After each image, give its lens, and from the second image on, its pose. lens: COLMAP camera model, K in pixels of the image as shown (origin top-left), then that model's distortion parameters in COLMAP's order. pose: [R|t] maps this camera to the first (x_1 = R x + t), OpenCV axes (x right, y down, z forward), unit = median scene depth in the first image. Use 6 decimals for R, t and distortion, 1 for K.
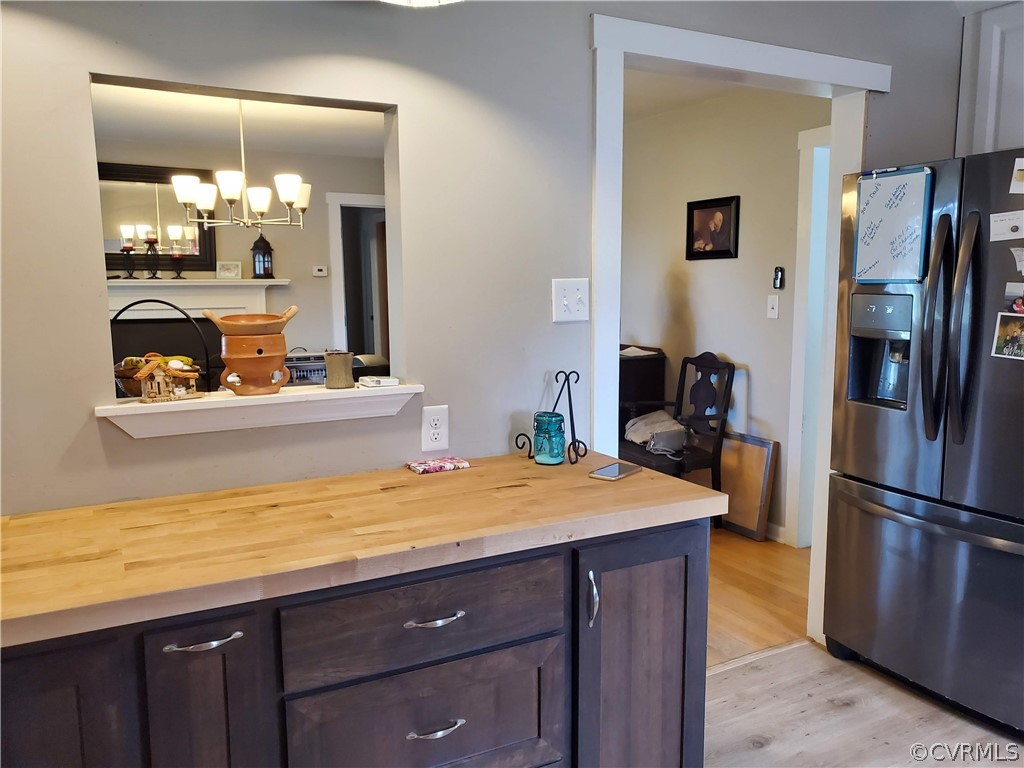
lens RADIAL K [[807.4, 0, 509.9], [0, 807.4, 390.4], [0, 0, 1]] dist [-0.037434, 0.048876]
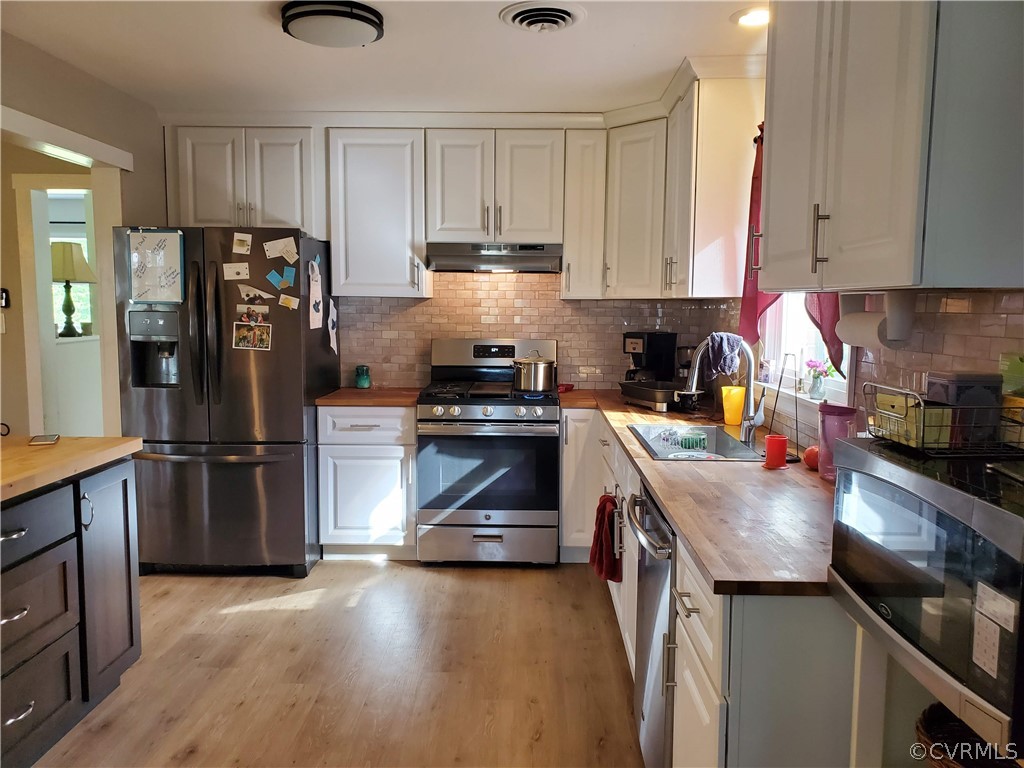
lens RADIAL K [[807.4, 0, 512.5], [0, 807.4, 385.0], [0, 0, 1]] dist [-0.037434, 0.048876]
pose [[0.491068, -0.079083, 0.867524, -0.519497], [0.104640, 0.994015, 0.031381, 0.037877], [-0.864814, 0.075368, 0.496404, -0.301955]]
